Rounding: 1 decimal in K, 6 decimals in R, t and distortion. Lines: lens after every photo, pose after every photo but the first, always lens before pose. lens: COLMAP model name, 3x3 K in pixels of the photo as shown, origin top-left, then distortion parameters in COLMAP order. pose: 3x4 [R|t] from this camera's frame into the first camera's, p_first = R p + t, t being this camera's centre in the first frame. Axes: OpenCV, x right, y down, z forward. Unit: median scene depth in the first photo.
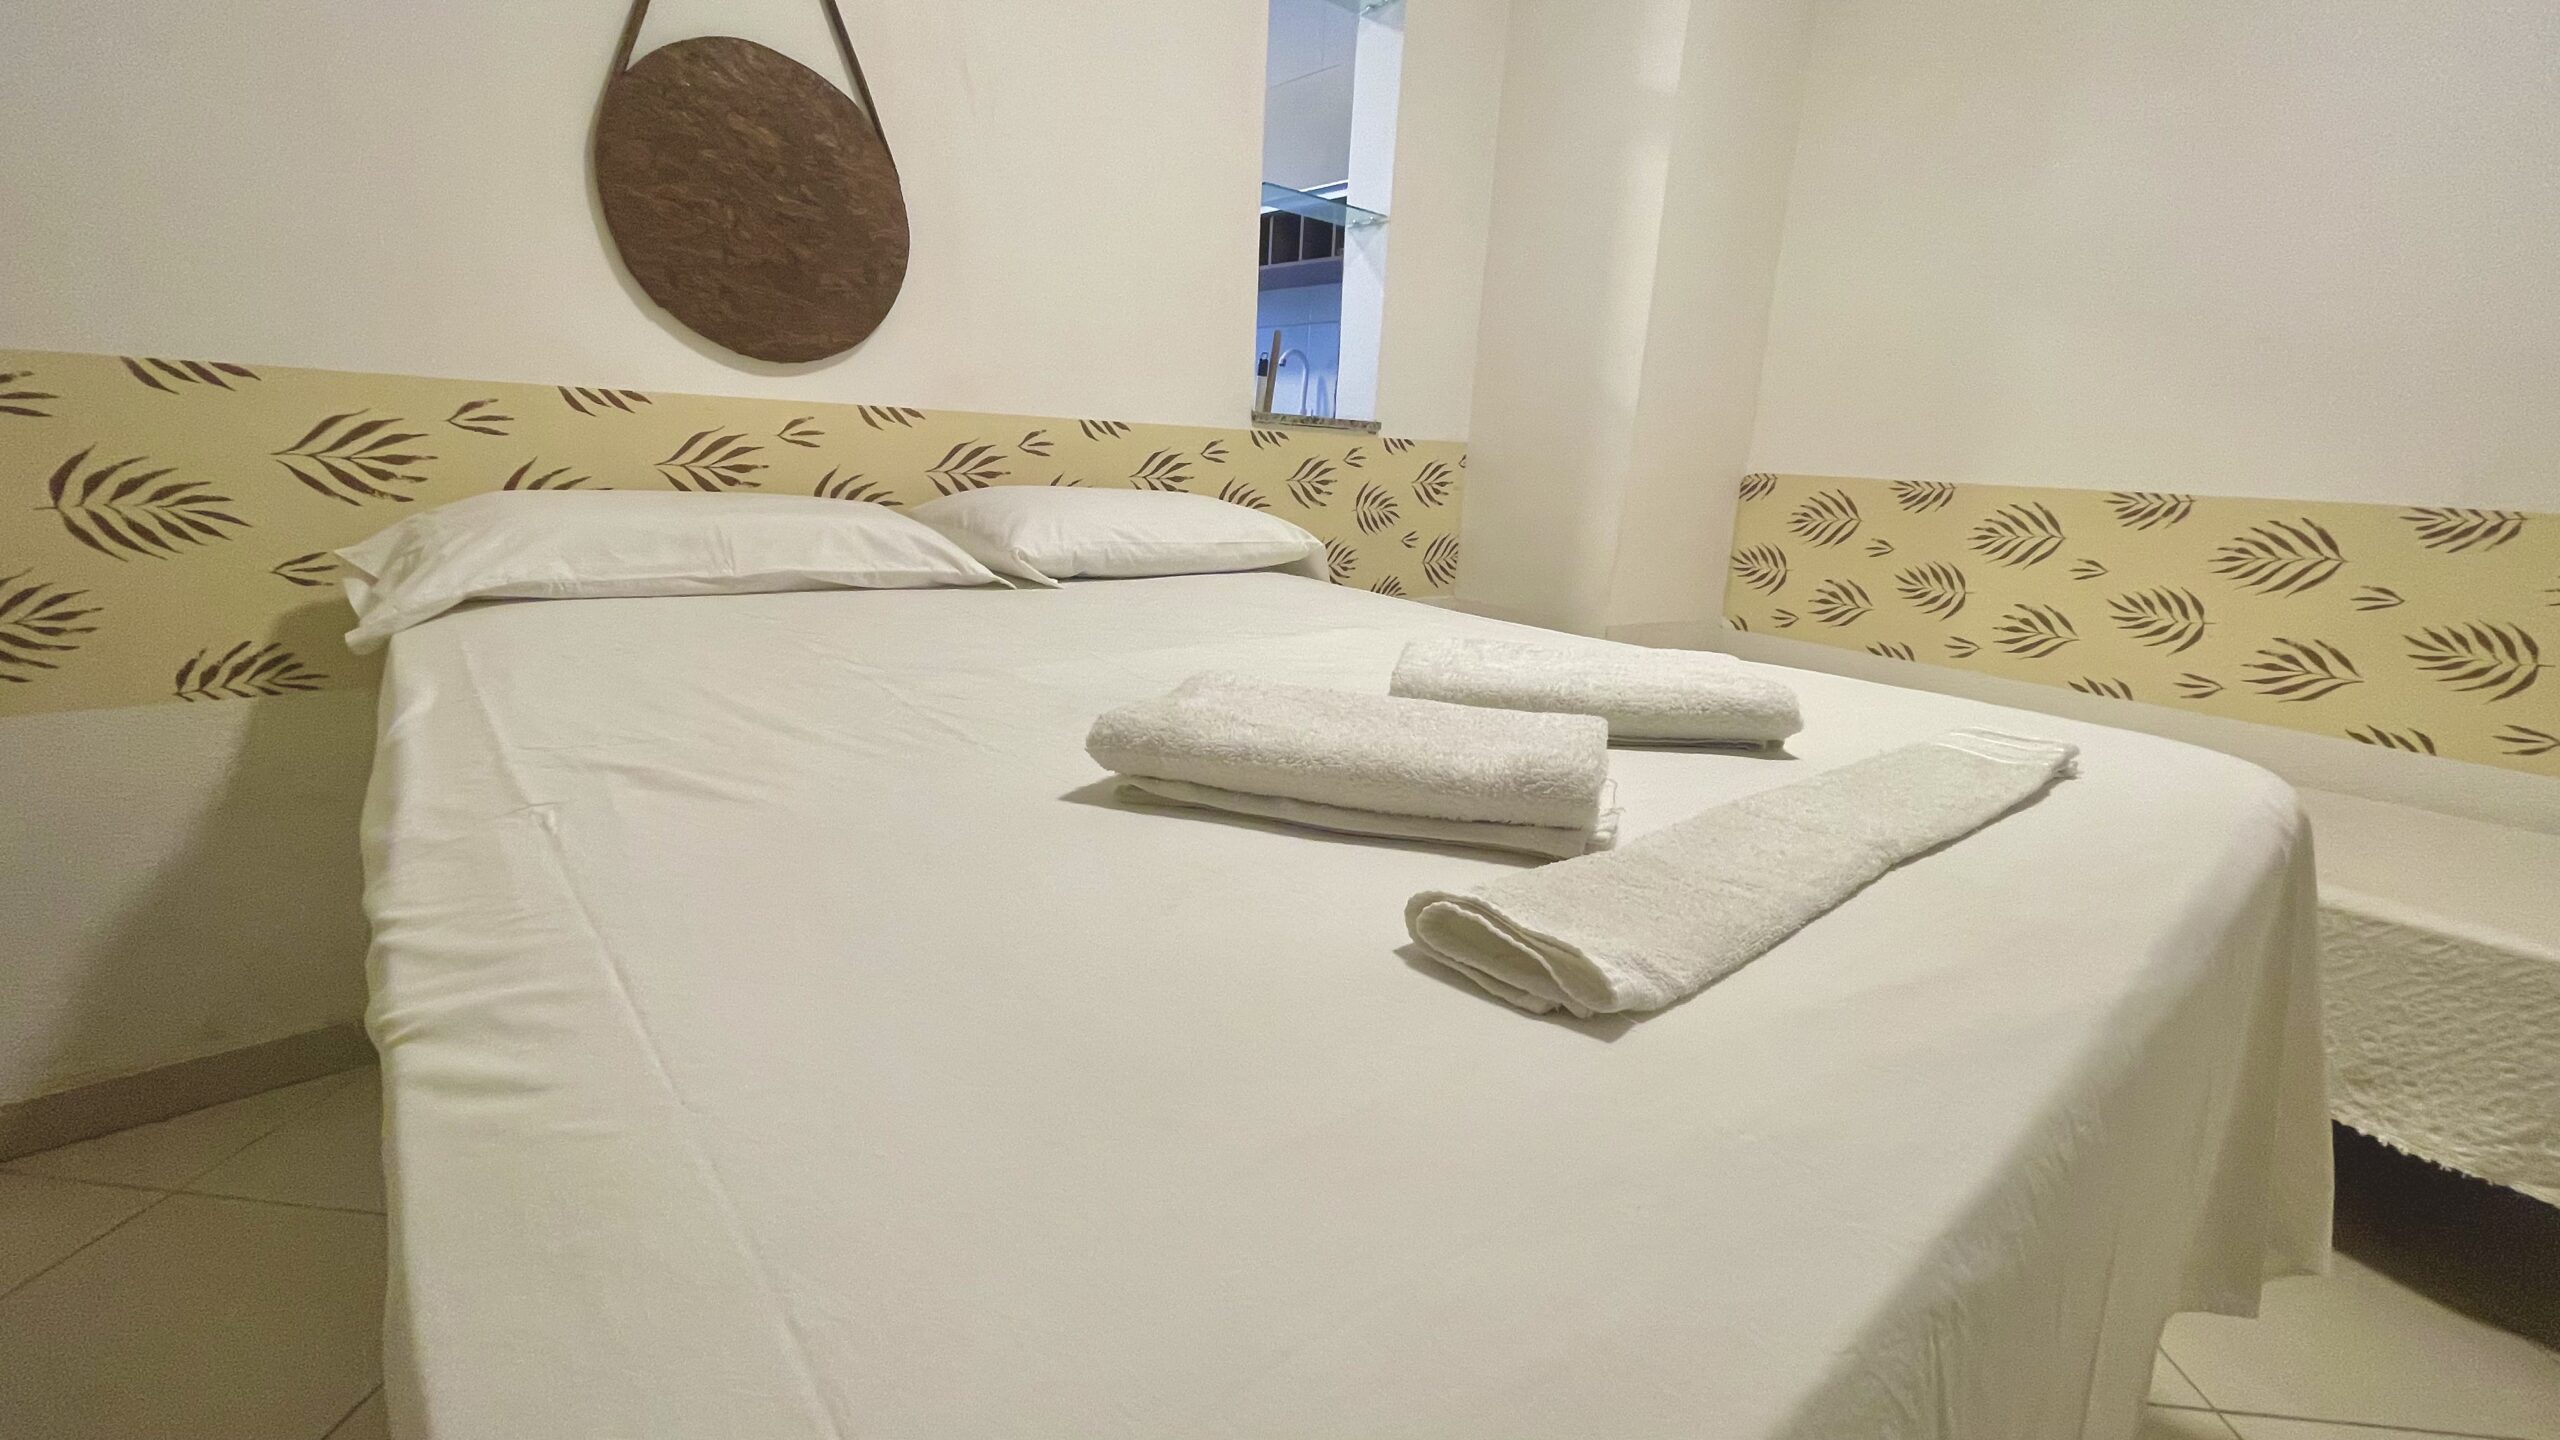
lens RADIAL K [[1020.5, 0, 1280.0], [0, 1020.5, 720.0], [0, 0, 1]] dist [-0.010006, -0.000248]
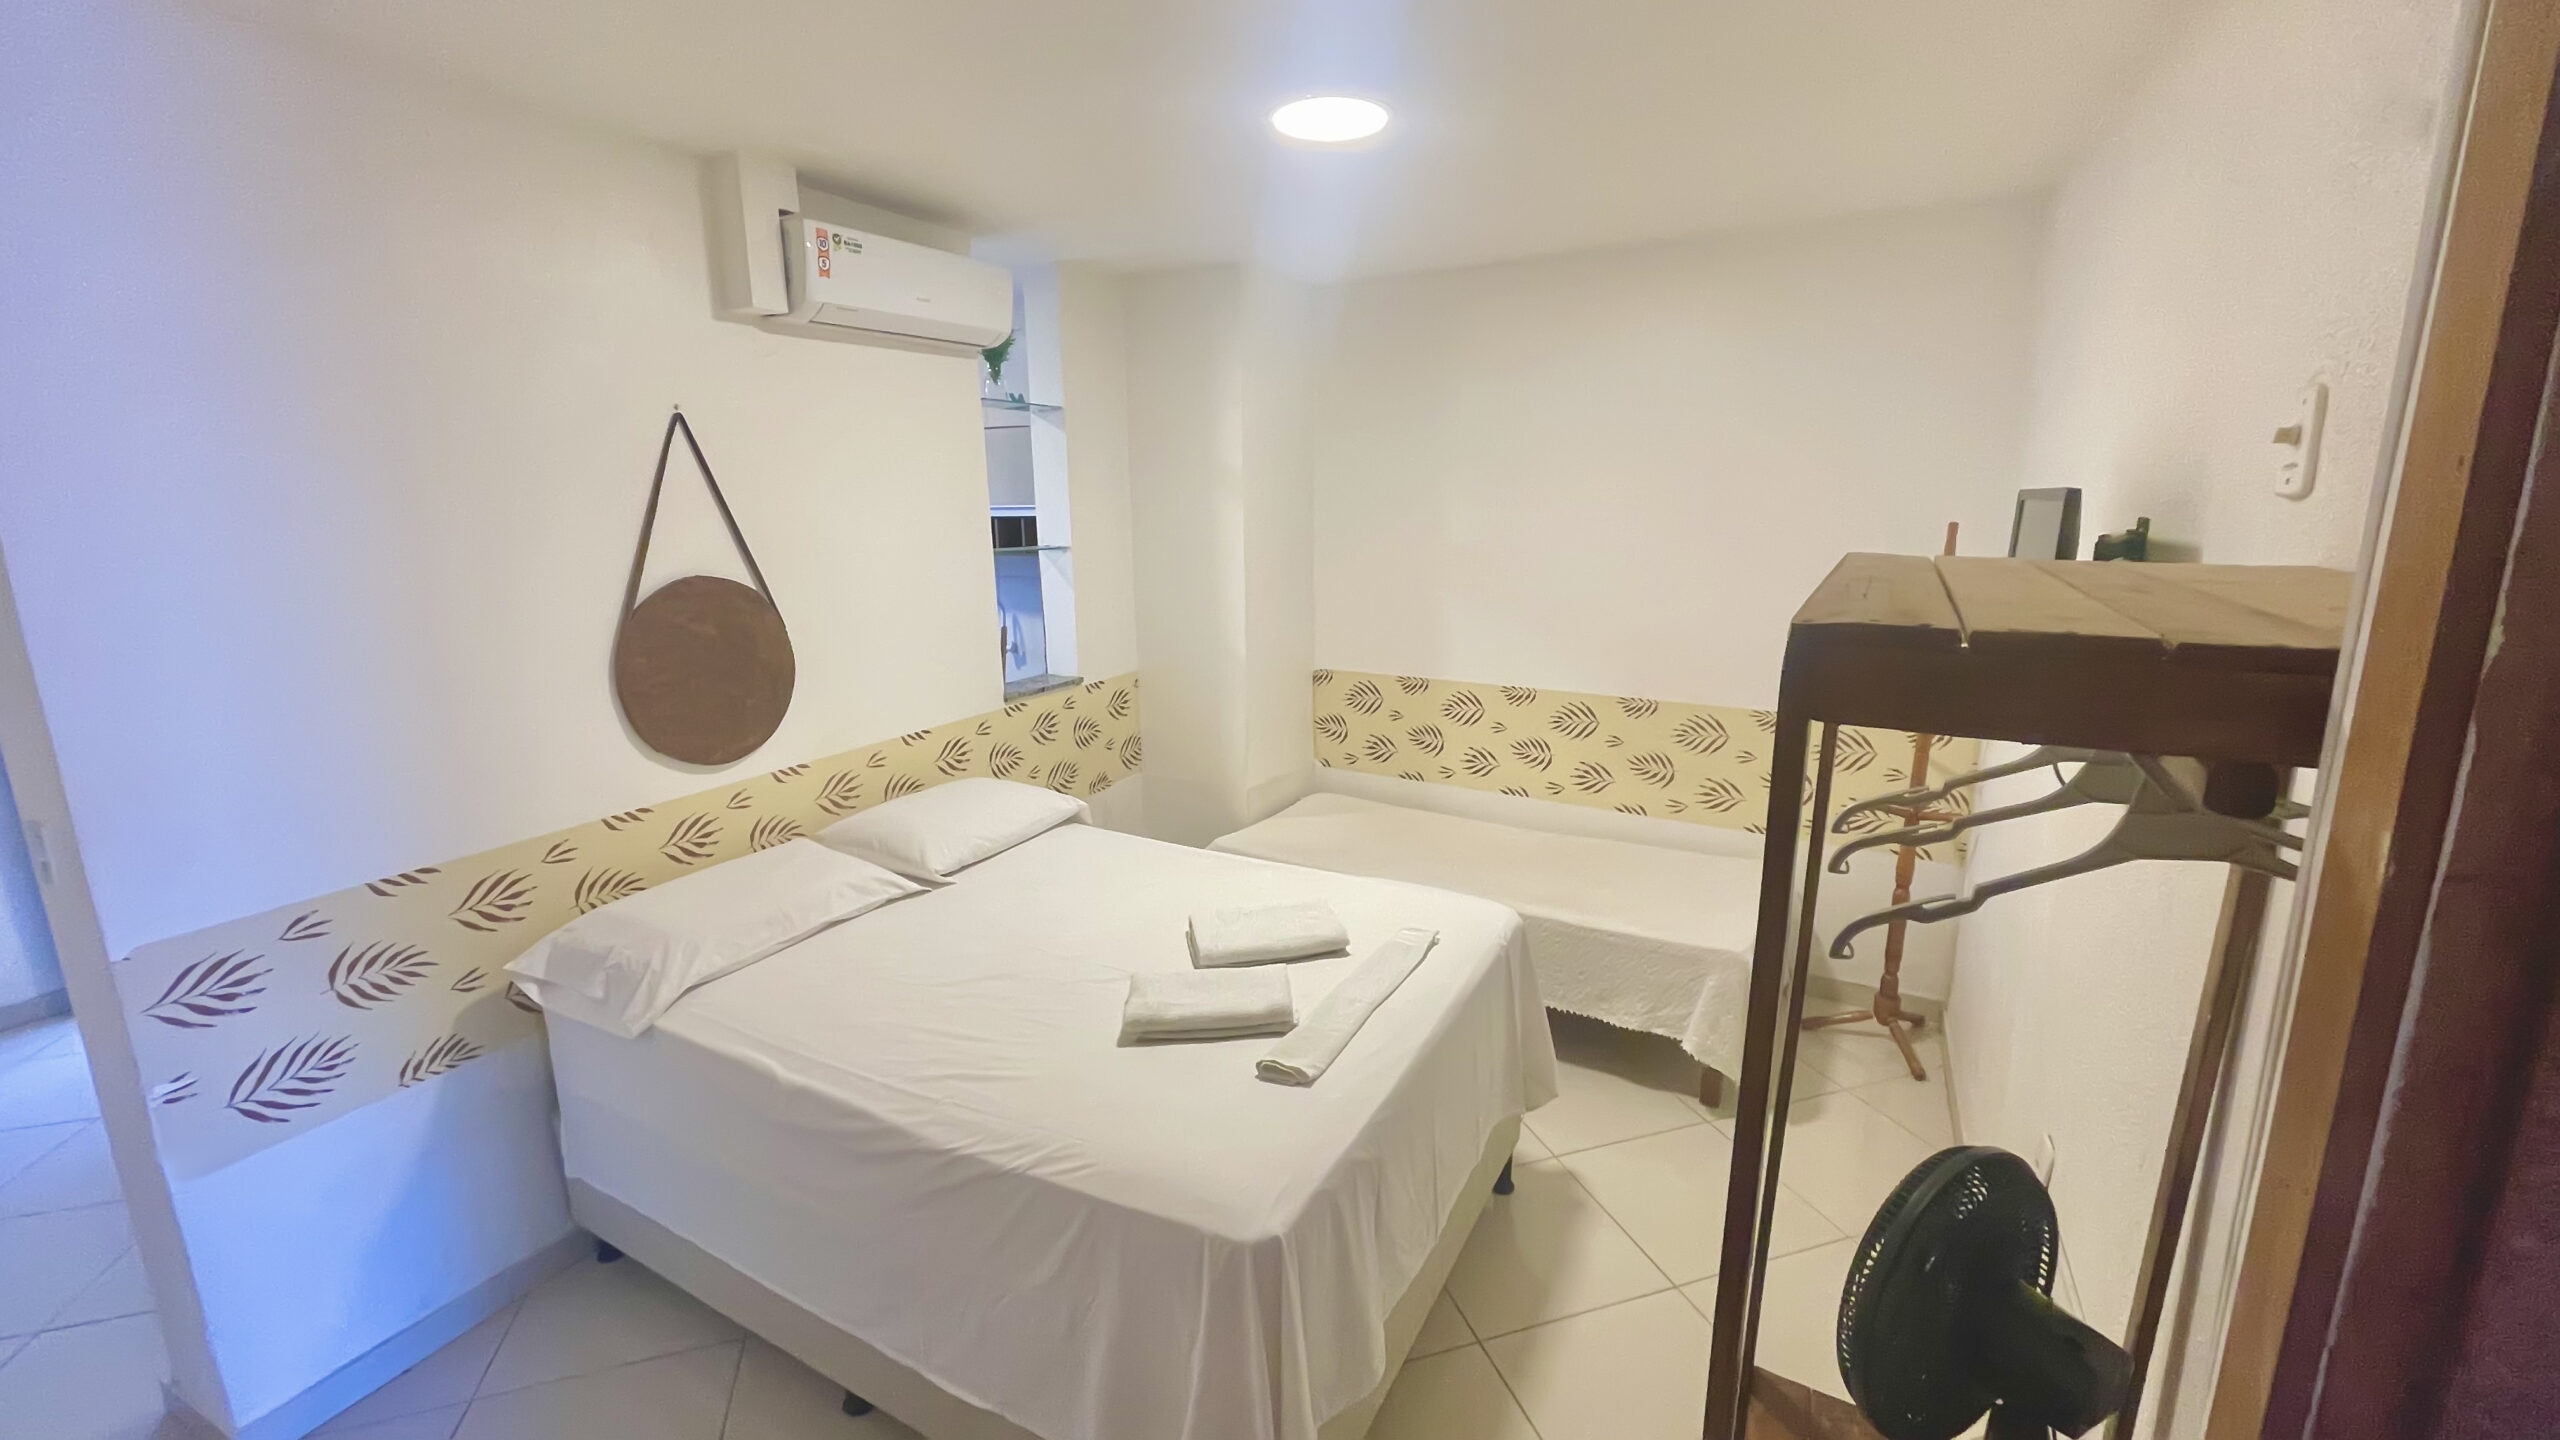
lens RADIAL K [[1028.7, 0, 1280.0], [0, 1028.7, 720.0], [0, 0, 1]] dist [0.000740, -0.014575]
pose [[0.923654, -0.143133, 0.355493, -0.219656], [0.149866, 0.988668, 0.008682, -0.251579], [-0.352708, 0.045257, 0.934639, -0.608168]]
